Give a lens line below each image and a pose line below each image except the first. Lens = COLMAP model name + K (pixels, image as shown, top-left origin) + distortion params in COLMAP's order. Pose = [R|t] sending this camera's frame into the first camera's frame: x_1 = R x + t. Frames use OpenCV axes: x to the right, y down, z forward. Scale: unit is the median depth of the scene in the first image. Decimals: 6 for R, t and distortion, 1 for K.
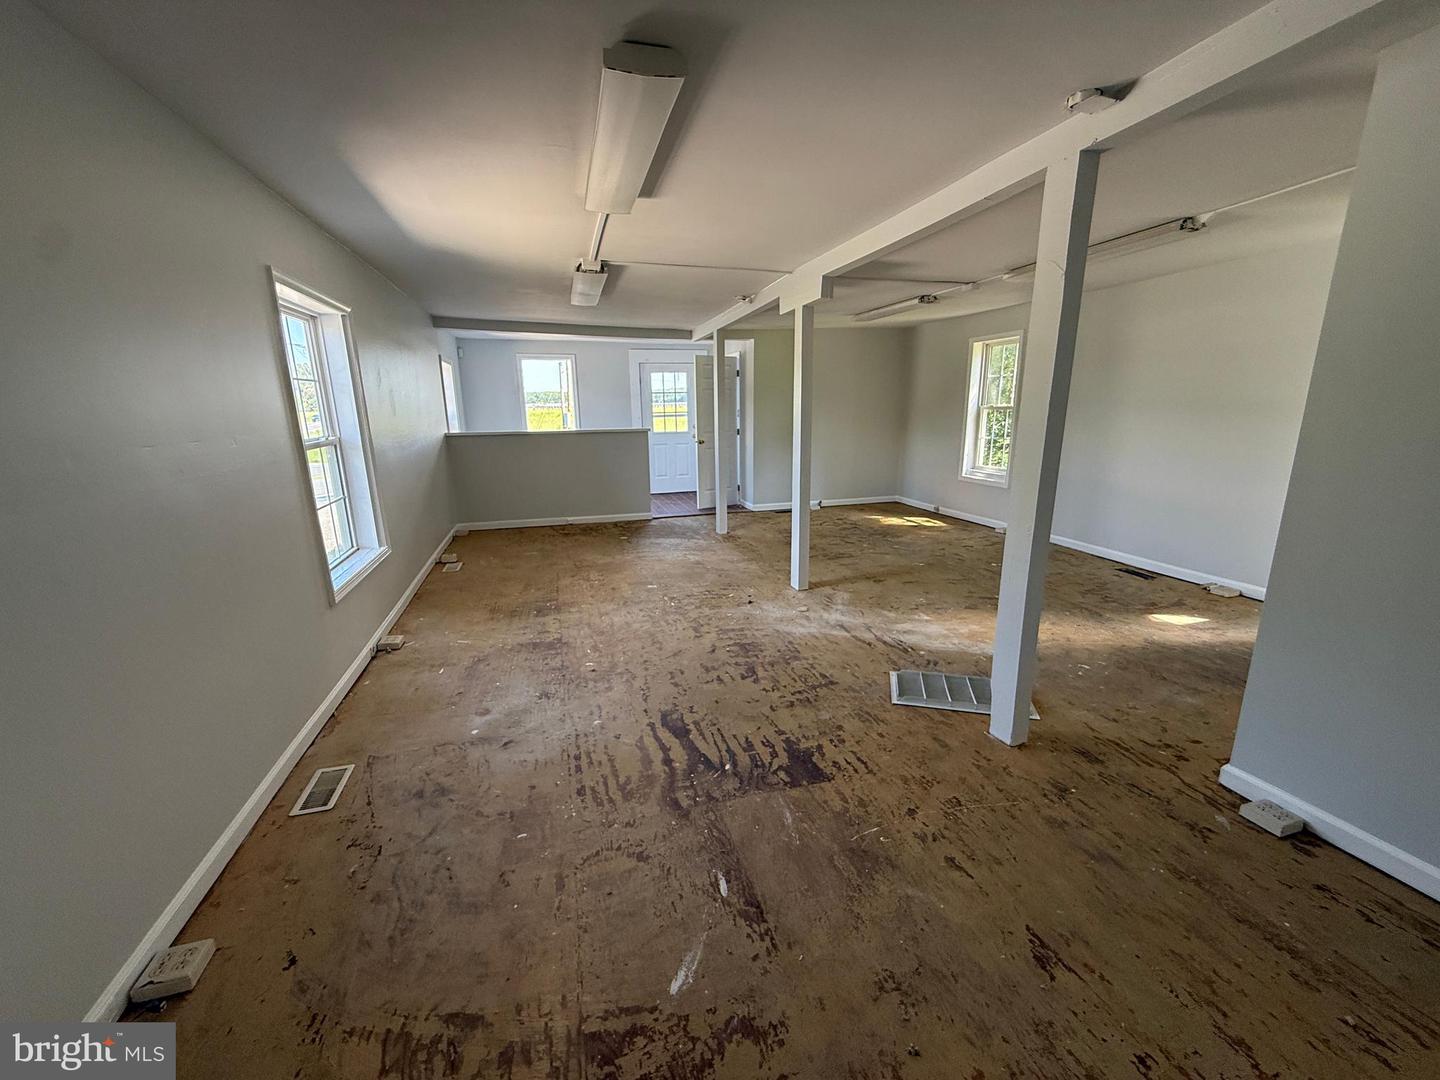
lens RADIAL K [[575.4, 0, 715.1], [0, 575.4, 538.6], [0, 0, 1]] dist [-0.001231, 0.000248]
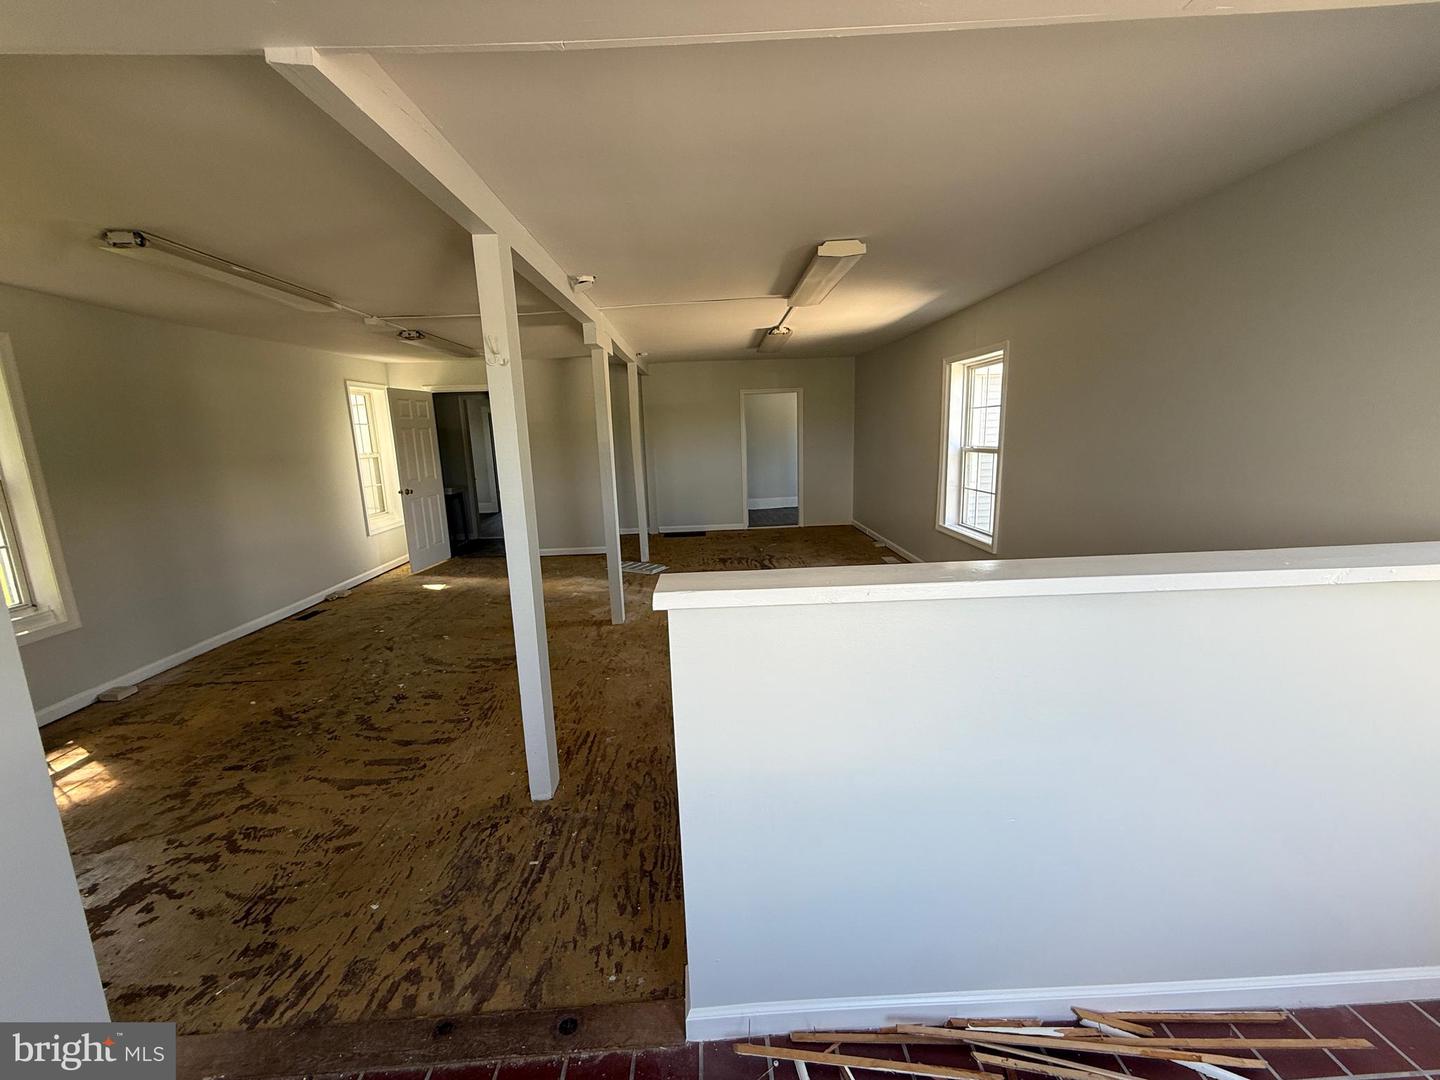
lens RADIAL K [[575.4, 0, 715.1], [0, 575.4, 538.6], [0, 0, 1]] dist [-0.001231, 0.000248]
pose [[-0.966322, 0.001276, 0.257334, -0.319585], [0.106022, 0.913147, 0.393600, -0.493018], [-0.234481, 0.407628, -0.882529, 2.062491]]
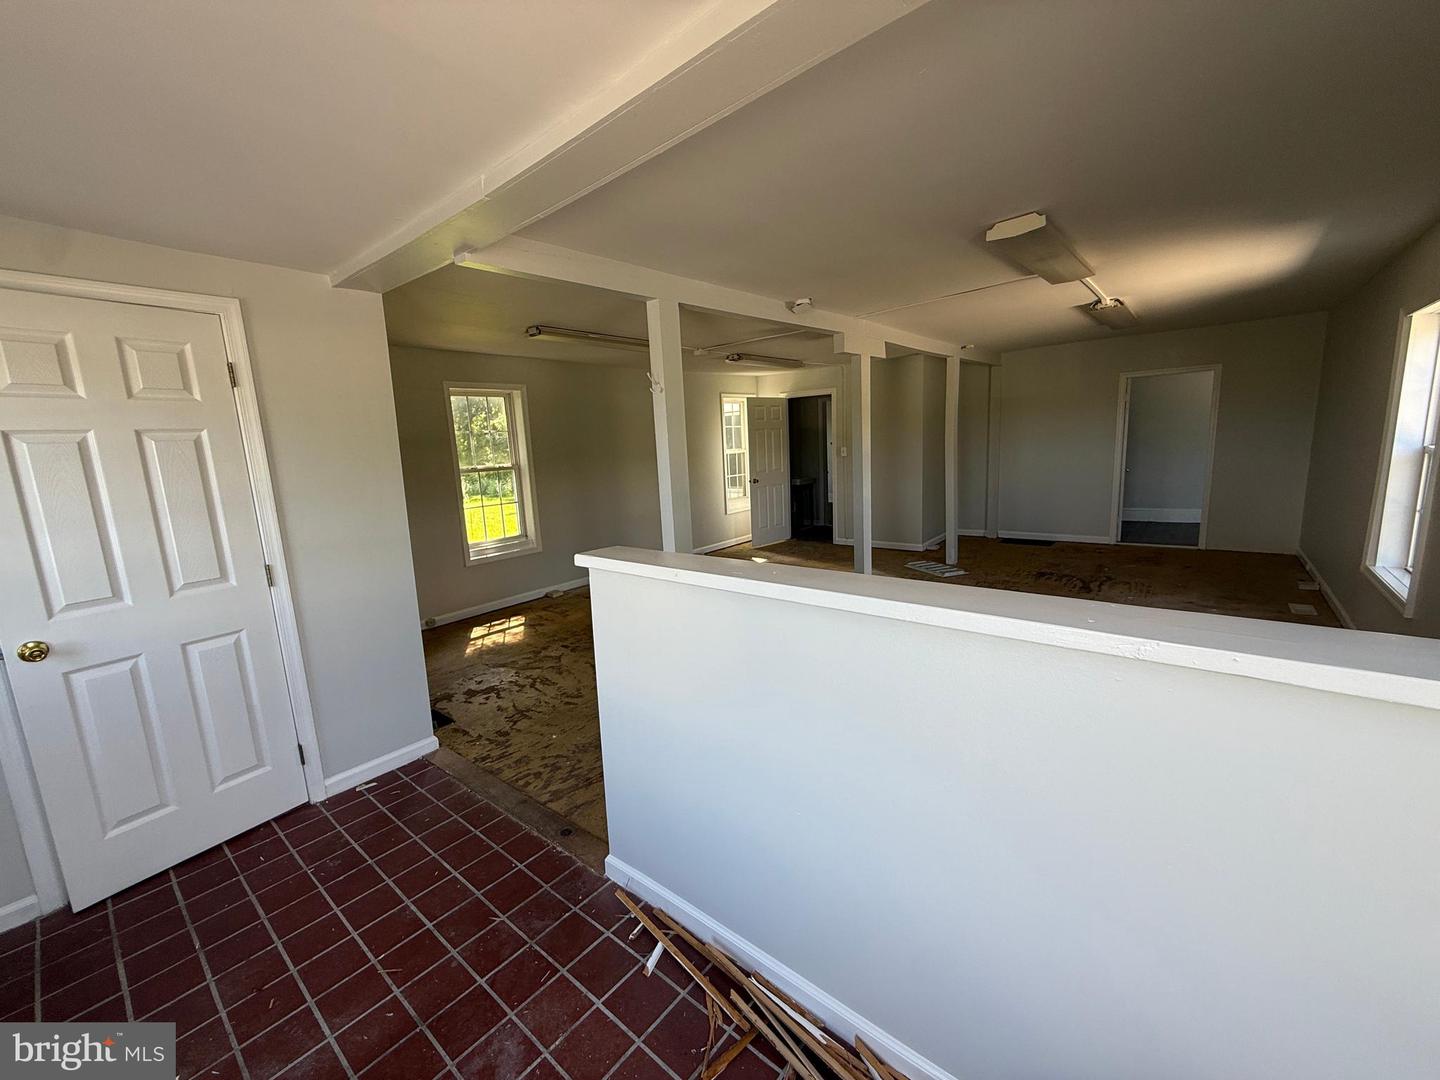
lens RADIAL K [[576.1, 0, 714.8], [0, 576.1, 538.7], [0, 0, 1]] dist [0.000278, -0.000240]
pose [[-0.555121, -0.095022, 0.826324, -0.652767], [0.246629, 0.929973, 0.272626, -0.460729], [-0.794364, 0.355136, -0.492812, 1.948668]]
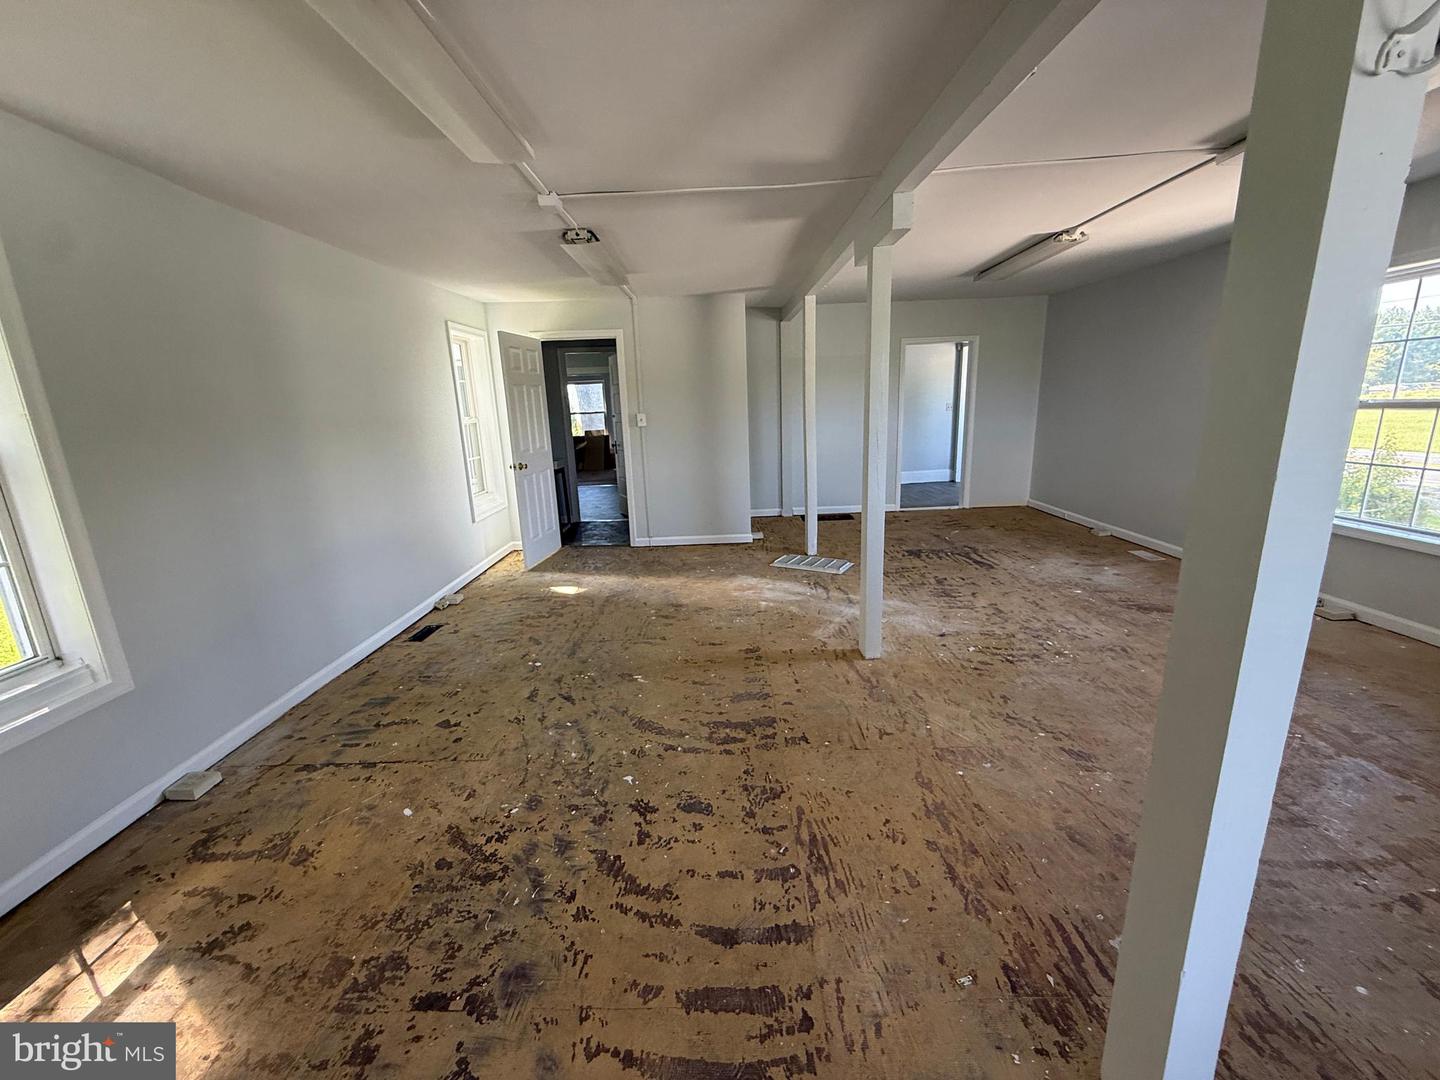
lens RADIAL K [[575.4, 0, 715.1], [0, 575.4, 538.6], [0, 0, 1]] dist [-0.001231, 0.000248]
pose [[-0.956968, -0.013876, 0.289861, 0.144573], [0.118180, 0.893638, 0.432948, -0.427202], [-0.265038, 0.448573, -0.853544, 1.831802]]
